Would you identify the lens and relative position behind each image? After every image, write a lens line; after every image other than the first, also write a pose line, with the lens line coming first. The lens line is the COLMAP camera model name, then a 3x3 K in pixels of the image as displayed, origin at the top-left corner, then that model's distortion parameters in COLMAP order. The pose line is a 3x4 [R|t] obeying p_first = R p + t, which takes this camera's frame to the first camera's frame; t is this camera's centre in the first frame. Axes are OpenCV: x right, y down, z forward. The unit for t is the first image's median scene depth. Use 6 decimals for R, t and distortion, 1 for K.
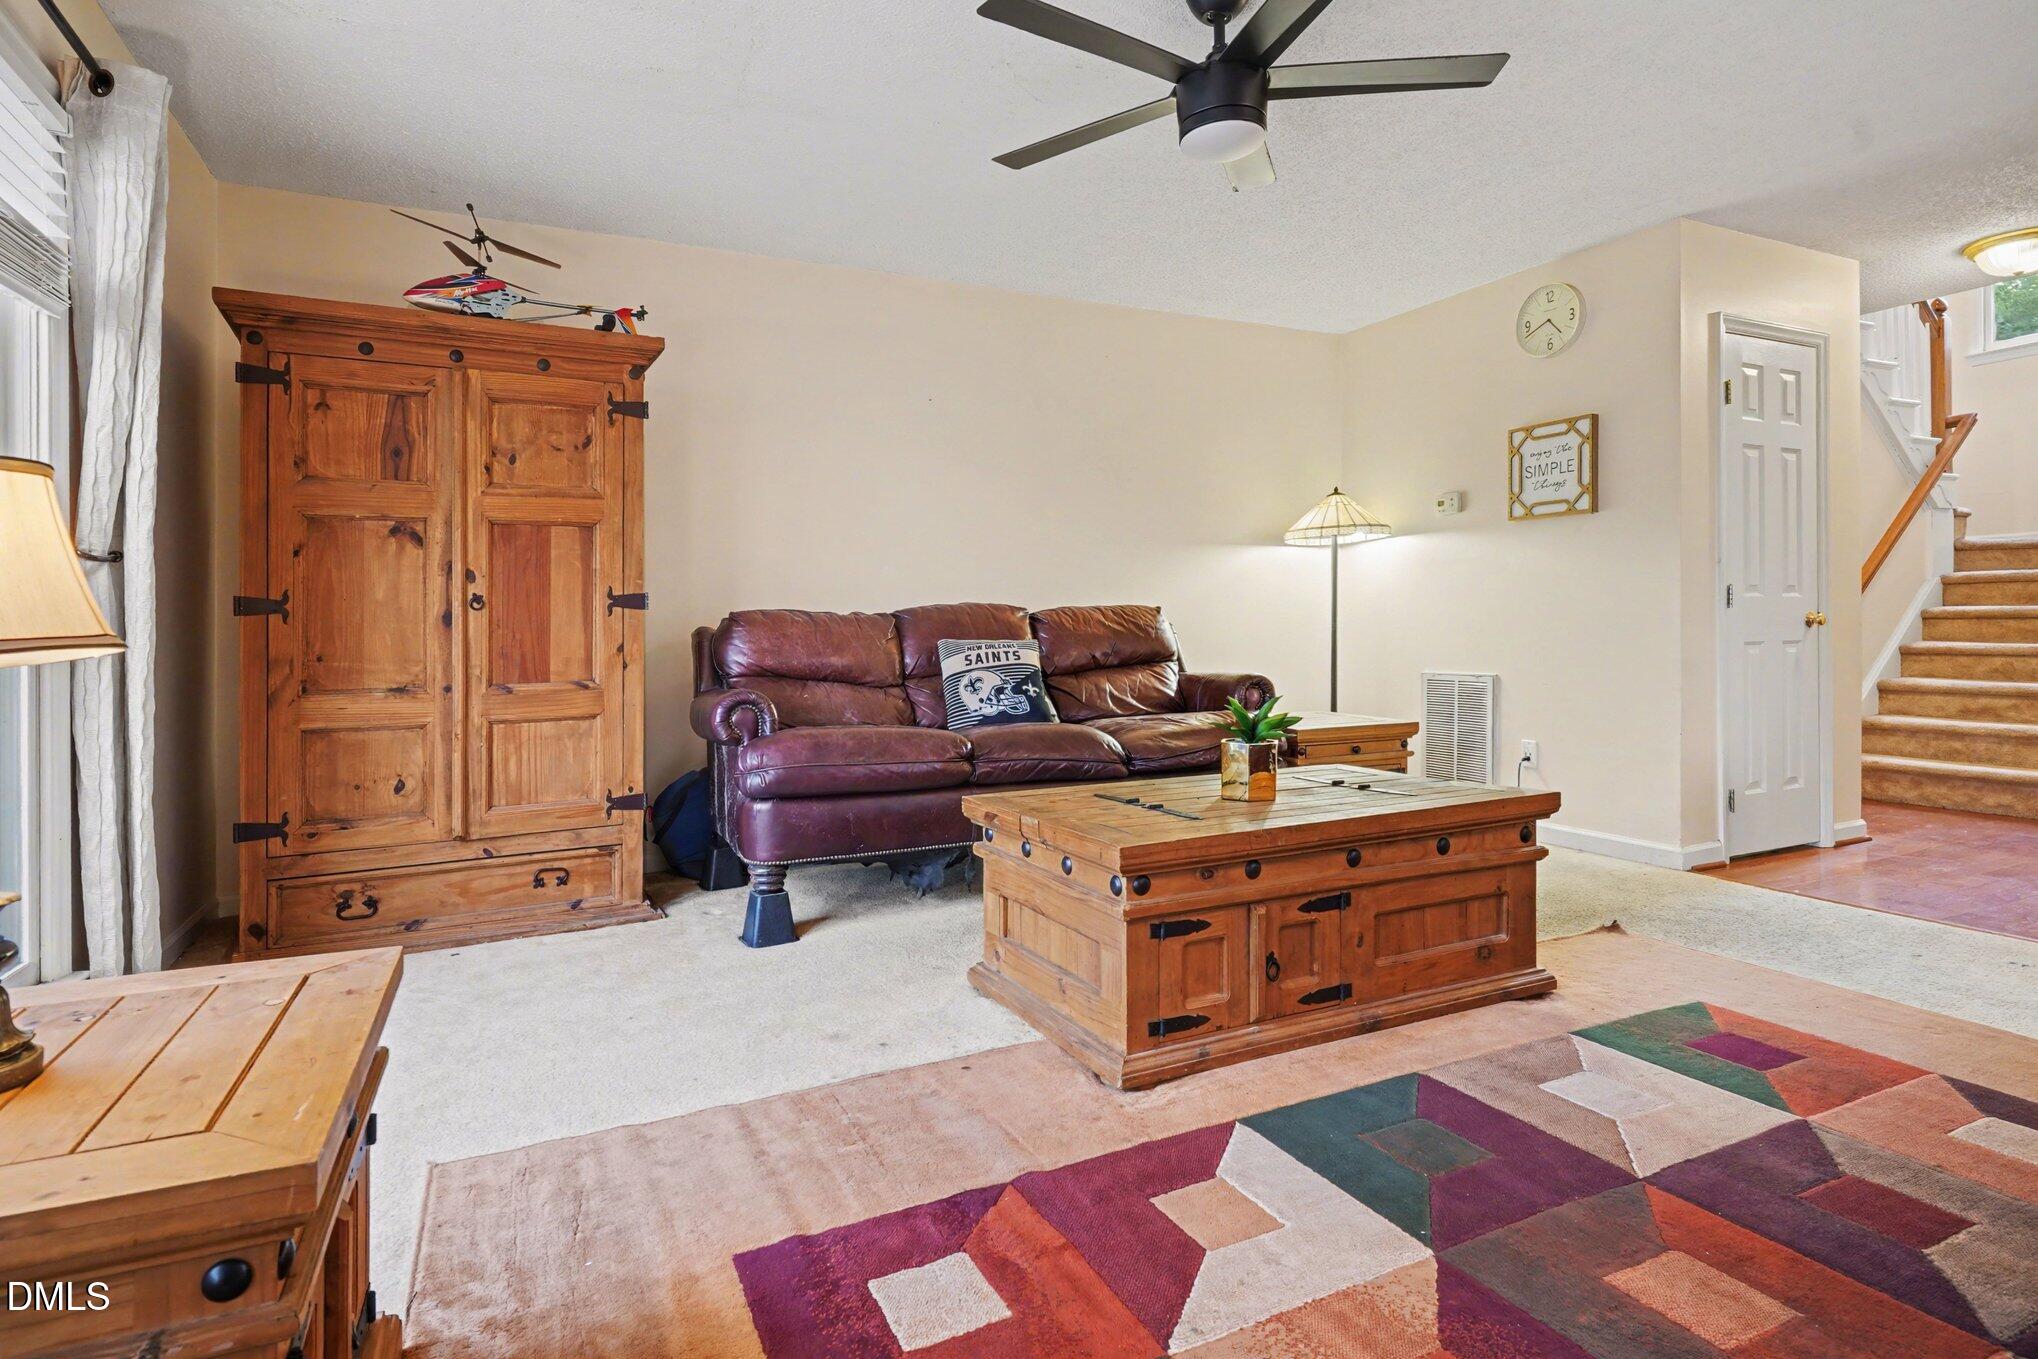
lens RADIAL K [[1061.5, 0, 1018.6], [0, 1061.5, 626.2], [0, 0, 1]] dist [-0.001599, 0.000100]
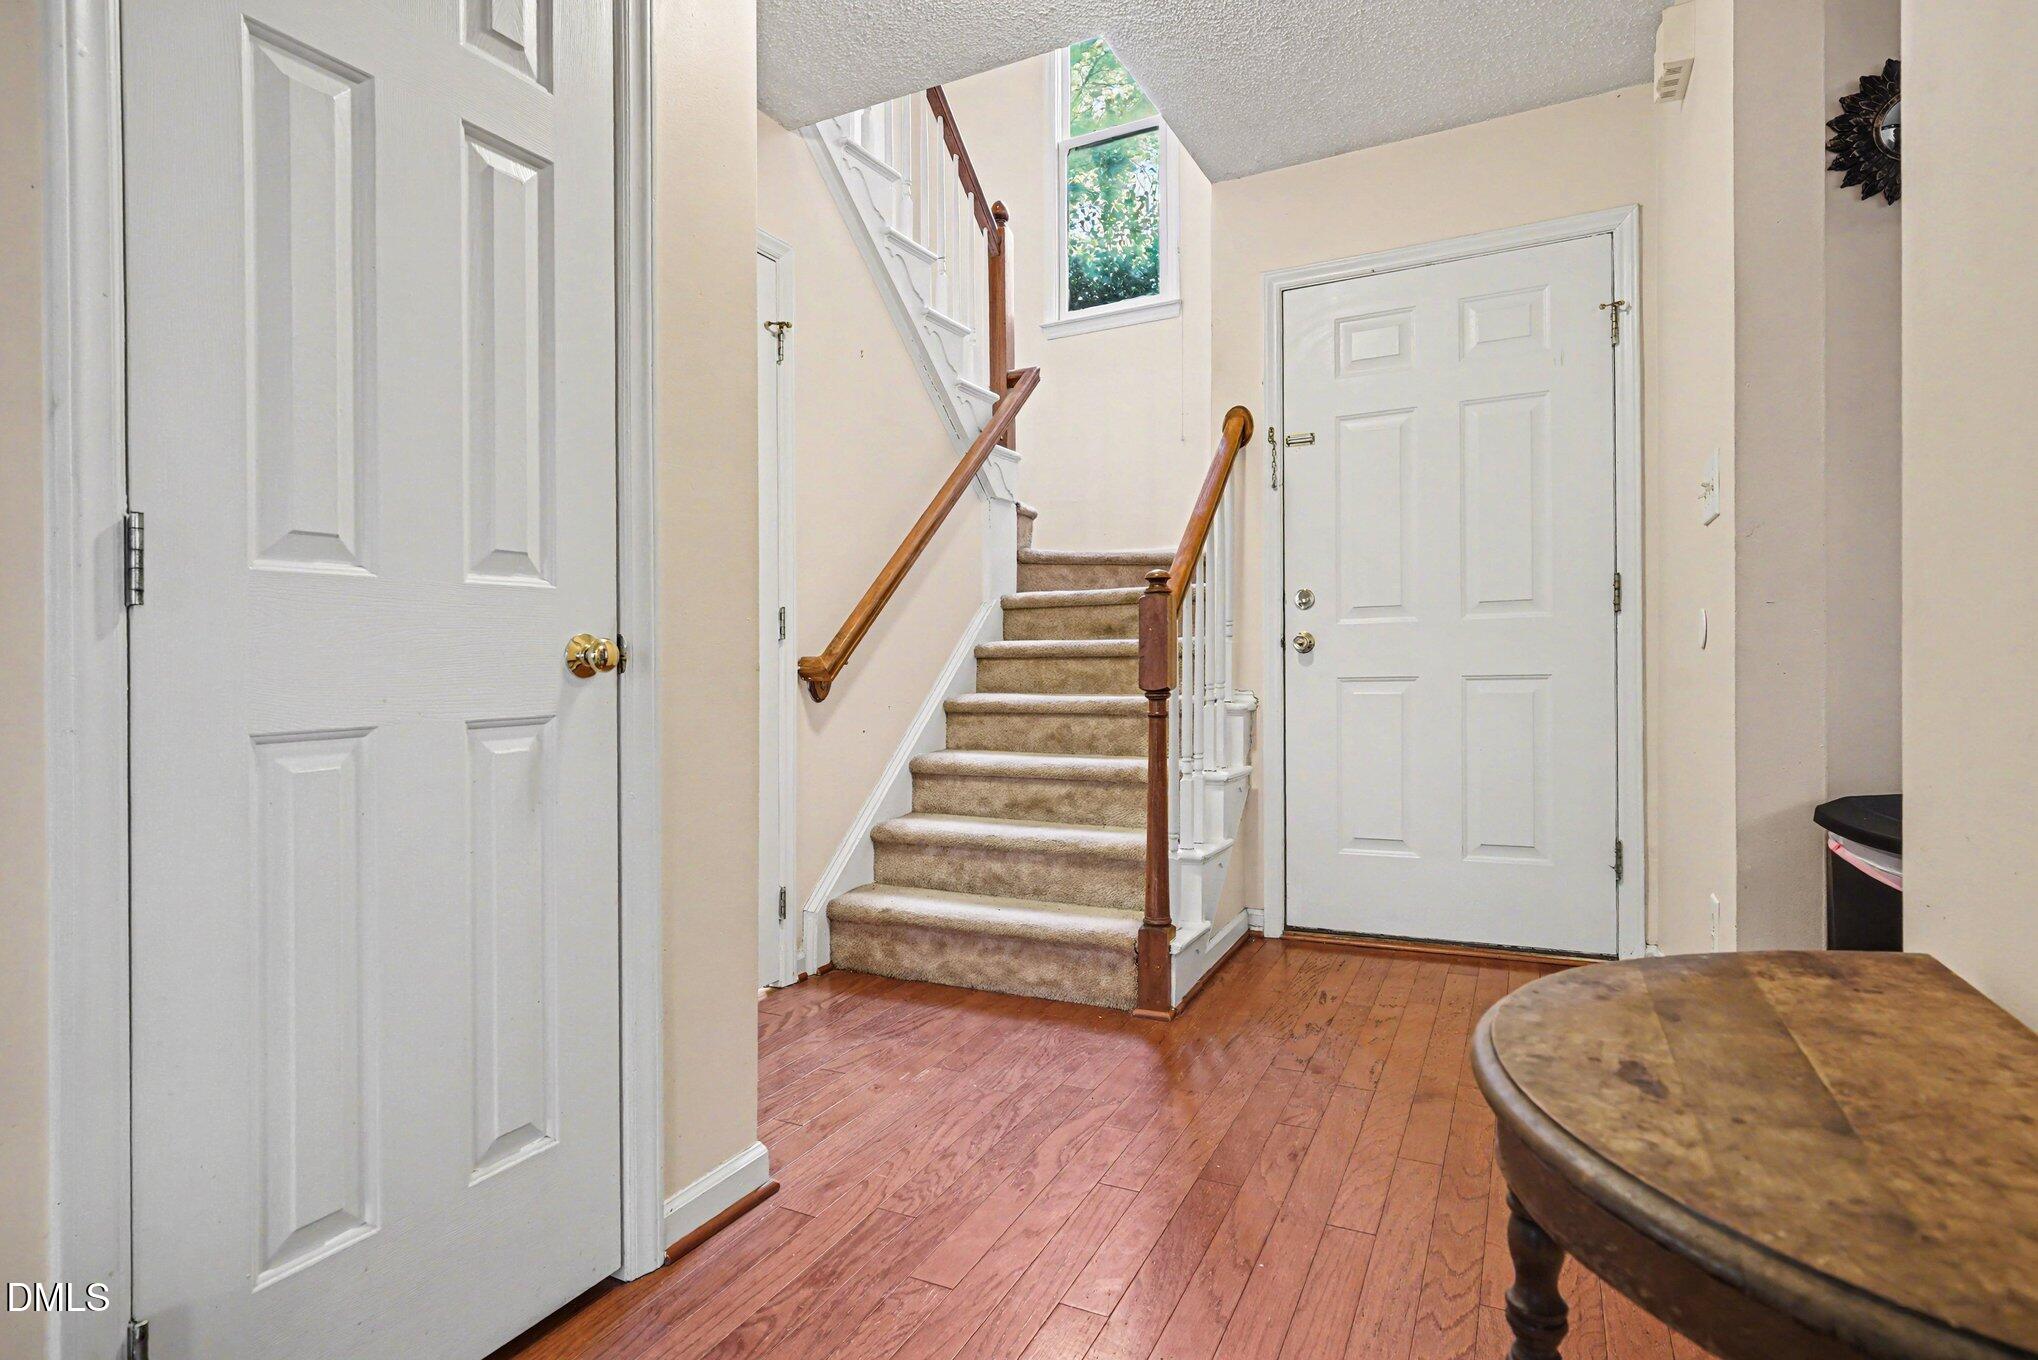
lens RADIAL K [[1023.8, 0, 1019.0], [0, 1023.8, 680.0], [0, 0, 1]] dist [-0.004405, -0.000277]
pose [[0.791064, -0.010534, 0.611642, 0.498784], [0.003823, 0.999917, 0.012276, -0.001518], [-0.611721, -0.007373, 0.791039, 0.491972]]
